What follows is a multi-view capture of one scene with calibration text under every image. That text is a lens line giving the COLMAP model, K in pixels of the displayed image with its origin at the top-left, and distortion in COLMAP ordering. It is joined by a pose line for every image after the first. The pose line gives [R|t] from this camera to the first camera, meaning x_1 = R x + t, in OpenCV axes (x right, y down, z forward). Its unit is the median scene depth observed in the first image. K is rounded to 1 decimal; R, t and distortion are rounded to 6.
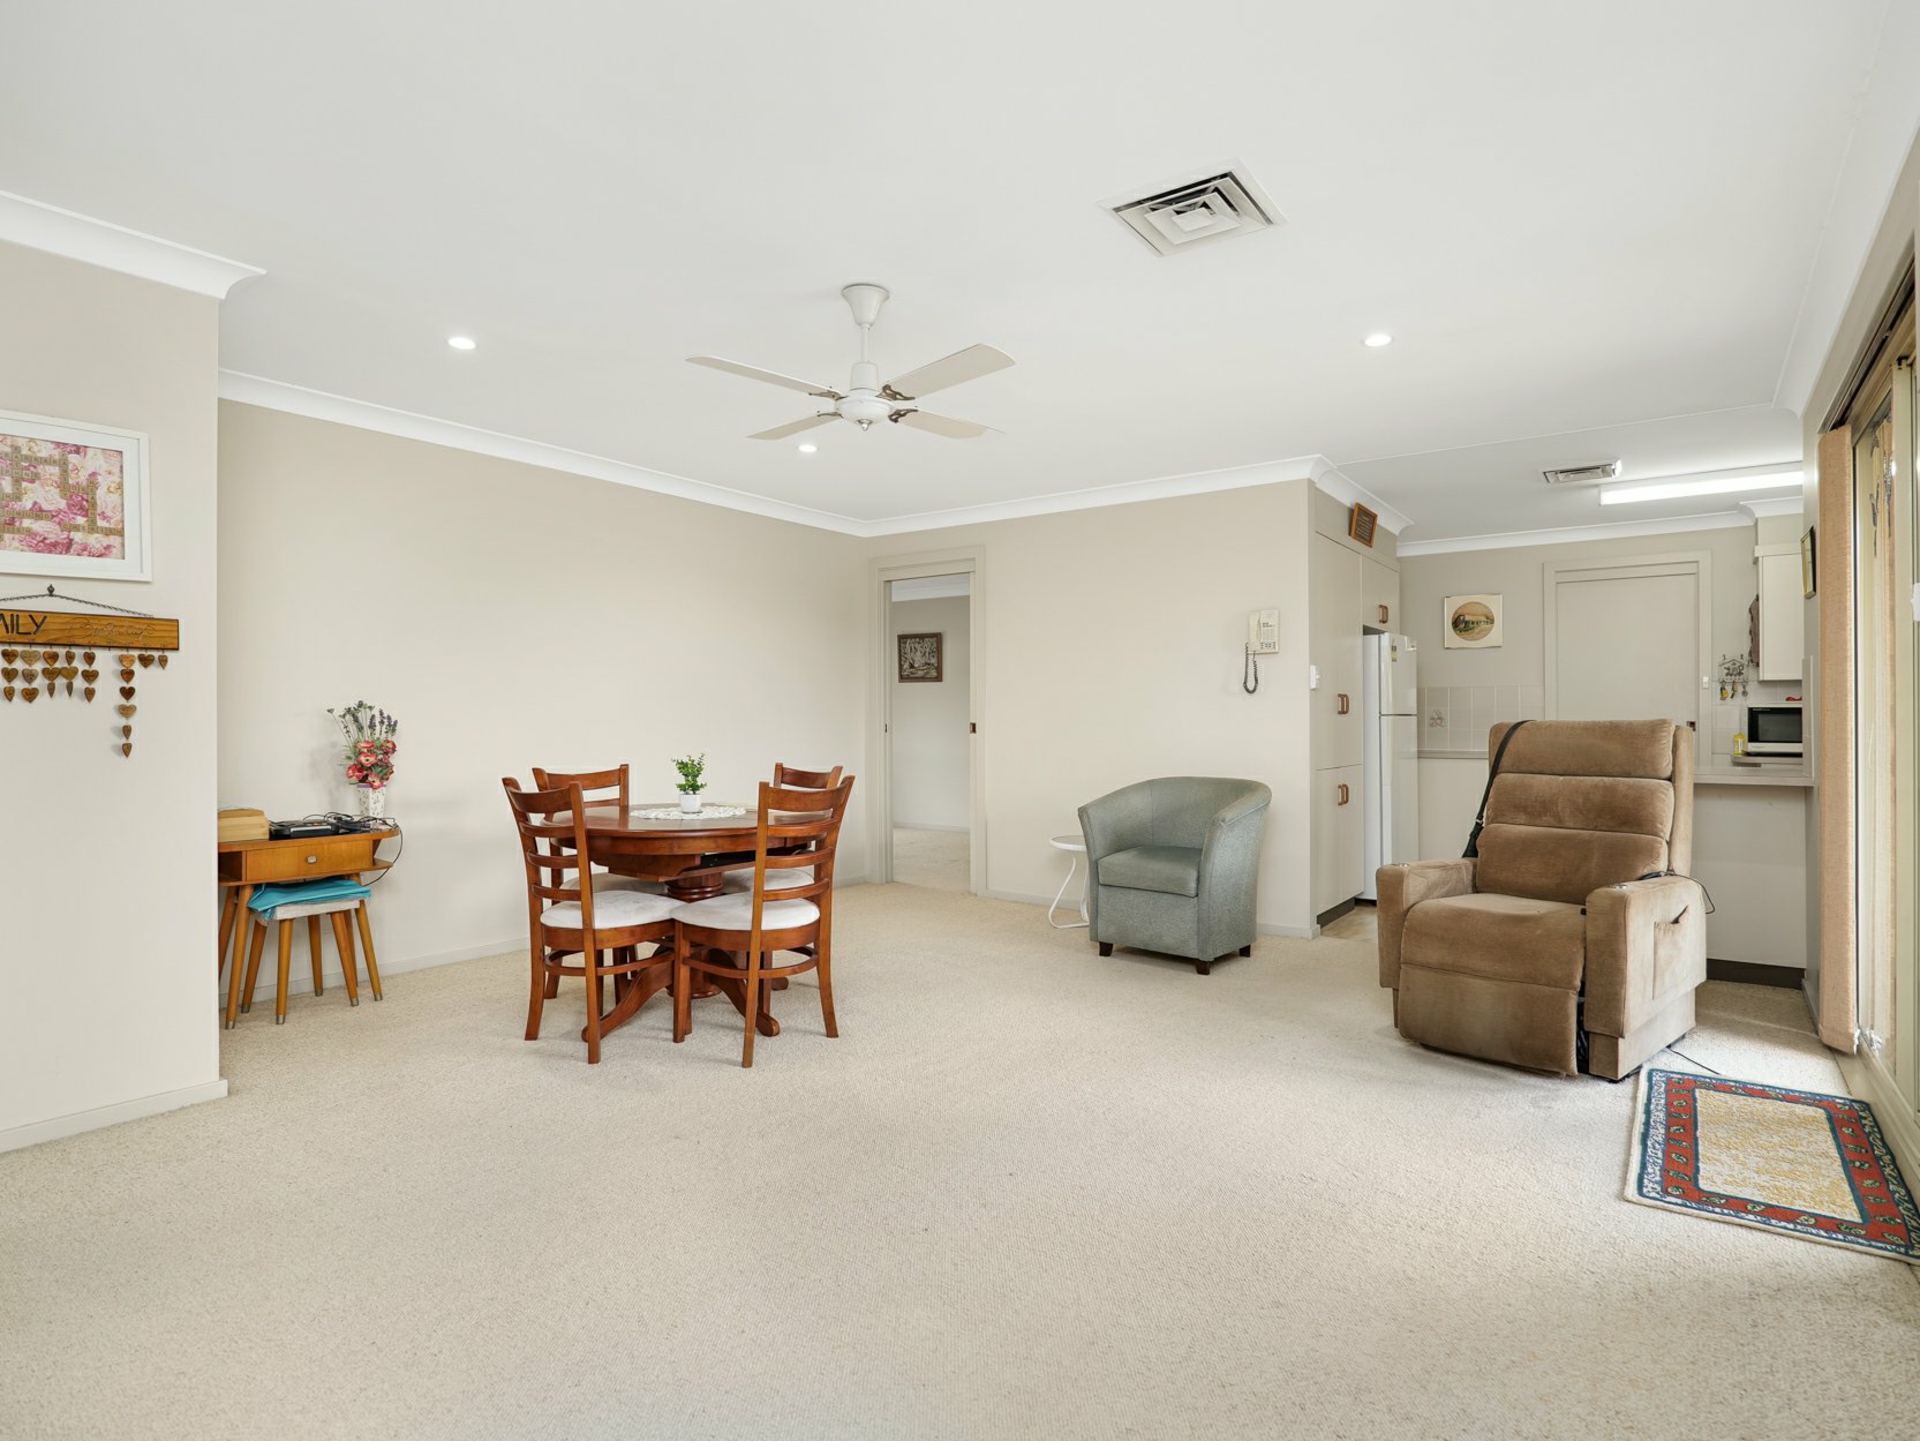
lens RADIAL K [[1011.8, 0, 959.8], [0, 1011.8, 721.8], [0, 0, 1]] dist [-0.016783, 0.002779]
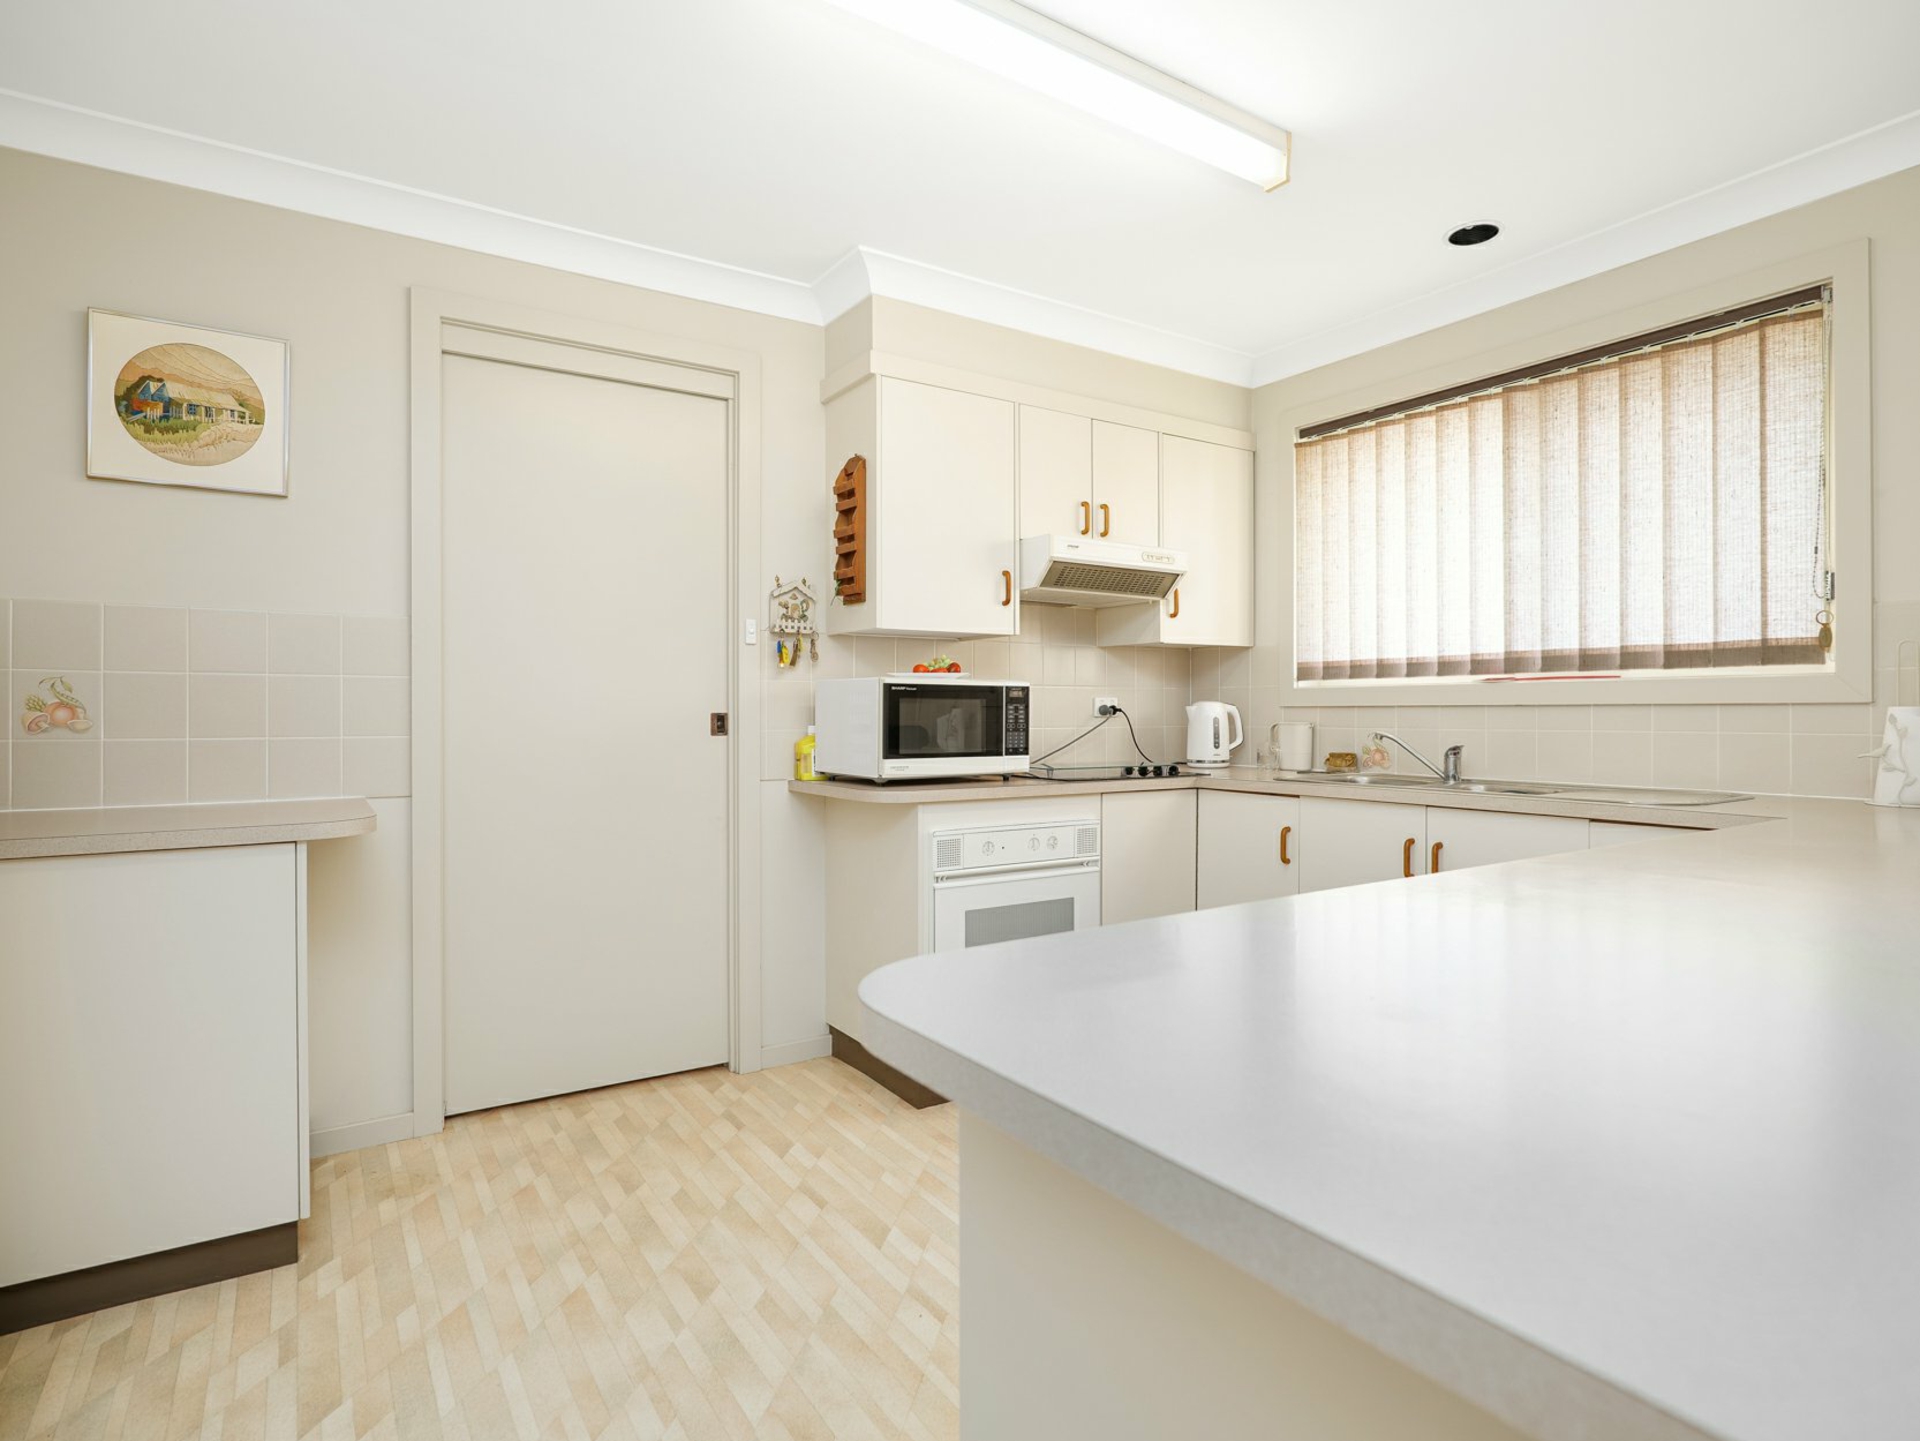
lens RADIAL K [[1011.8, 0, 967.4], [0, 1011.8, 714.5], [0, 0, 1]] dist [-0.016783, 0.002779]
pose [[0.361882, 0.002607, 0.932220, 0.368029], [0.004092, 0.999982, -0.004385, 0.002578], [-0.932215, 0.005402, 0.361865, 0.800419]]
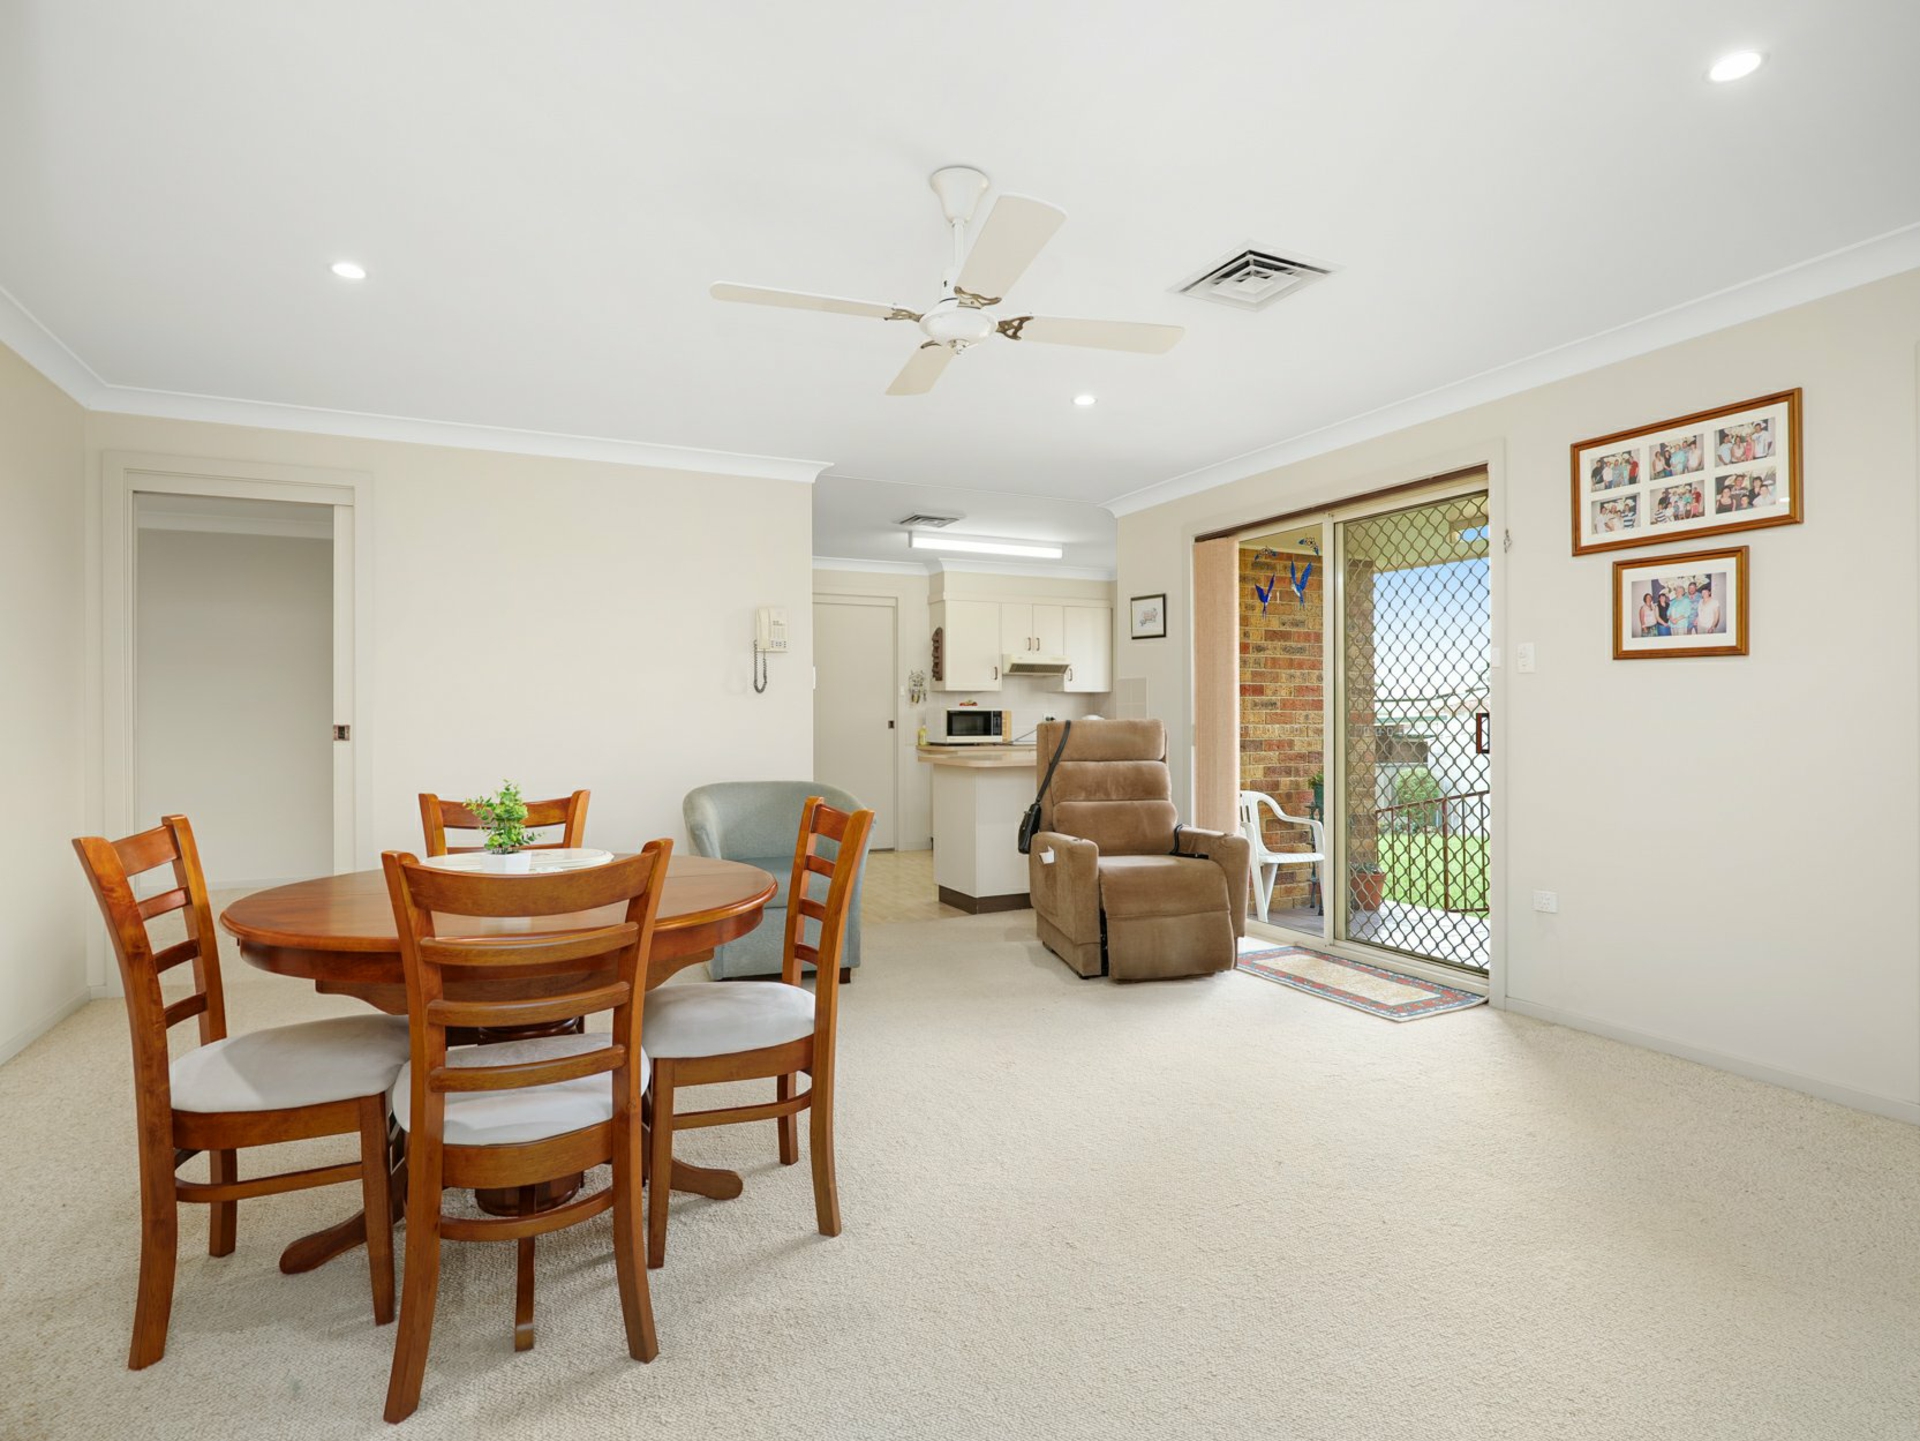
lens RADIAL K [[1011.8, 0, 962.7], [0, 1011.8, 716.7], [0, 0, 1]] dist [-0.016783, 0.002779]
pose [[0.482278, 0.000871, 0.876018, -0.408667], [0.003989, 0.999987, -0.003191, -0.001025], [-0.876009, 0.005033, 0.482268, 0.321623]]
